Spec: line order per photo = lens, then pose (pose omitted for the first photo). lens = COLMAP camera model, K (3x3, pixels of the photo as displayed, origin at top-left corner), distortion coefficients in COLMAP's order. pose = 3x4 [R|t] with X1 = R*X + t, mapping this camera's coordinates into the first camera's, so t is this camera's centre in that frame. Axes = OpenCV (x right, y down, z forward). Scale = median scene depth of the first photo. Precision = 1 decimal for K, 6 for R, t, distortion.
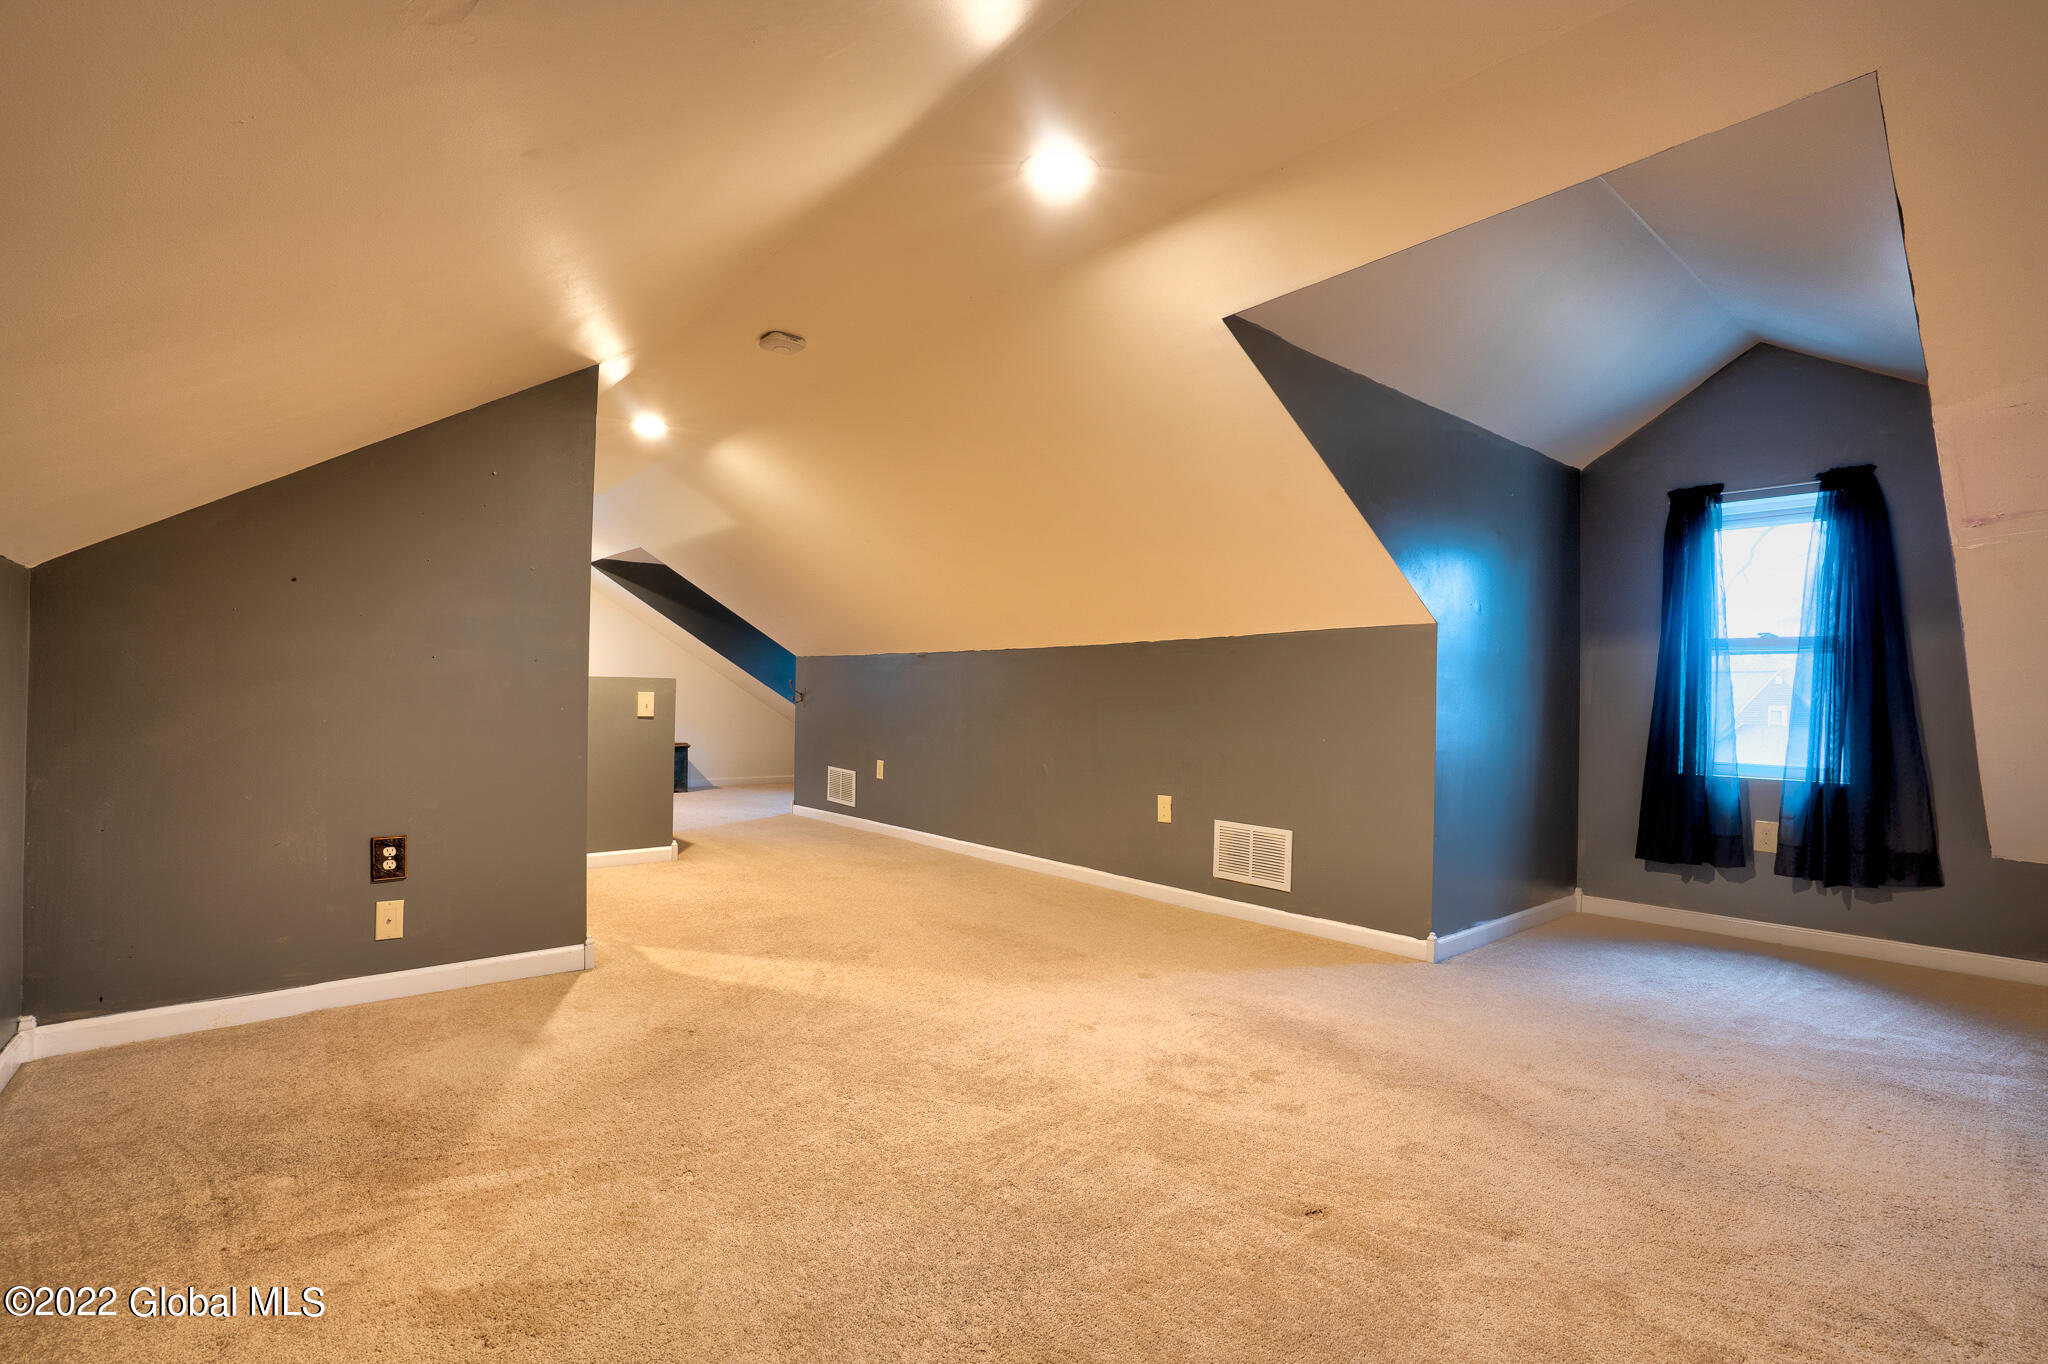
lens RADIAL K [[975.0, 0, 1029.8], [0, 975.0, 691.1], [0, 0, 1]] dist [-0.048419, 0.020950]
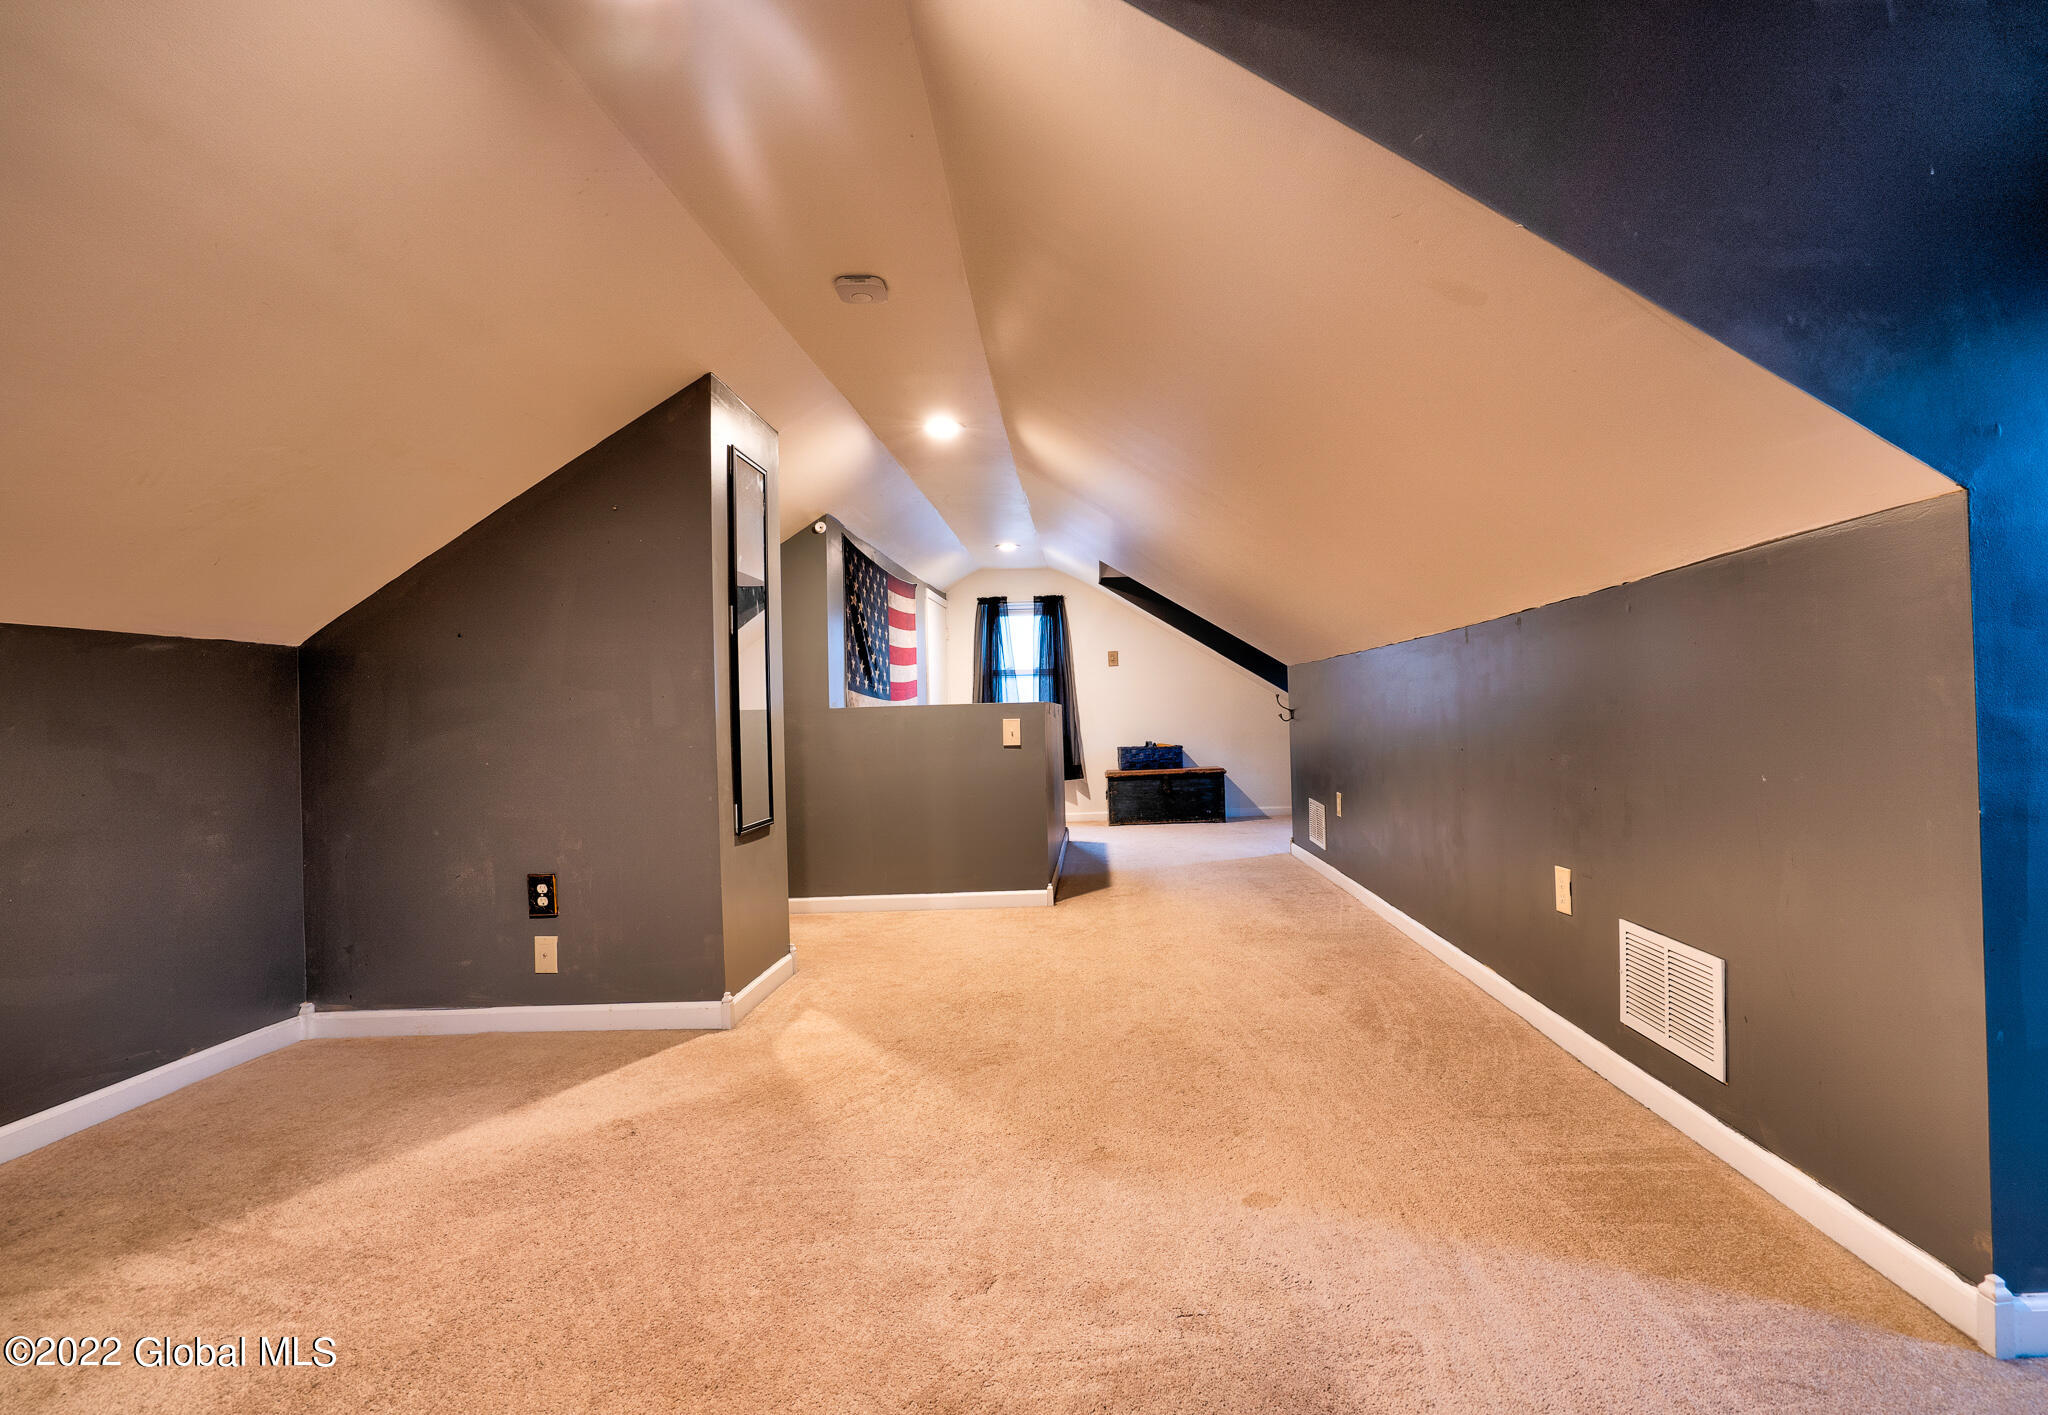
lens RADIAL K [[1019.6, 0, 1026.7], [0, 1019.6, 684.3], [0, 0, 1]] dist [-0.042914, 0.012995]
pose [[0.757817, -0.057560, -0.649923, 0.427983], [0.043196, 0.998342, -0.038050, 0.009634], [0.651036, 0.000761, 0.759047, 0.478872]]
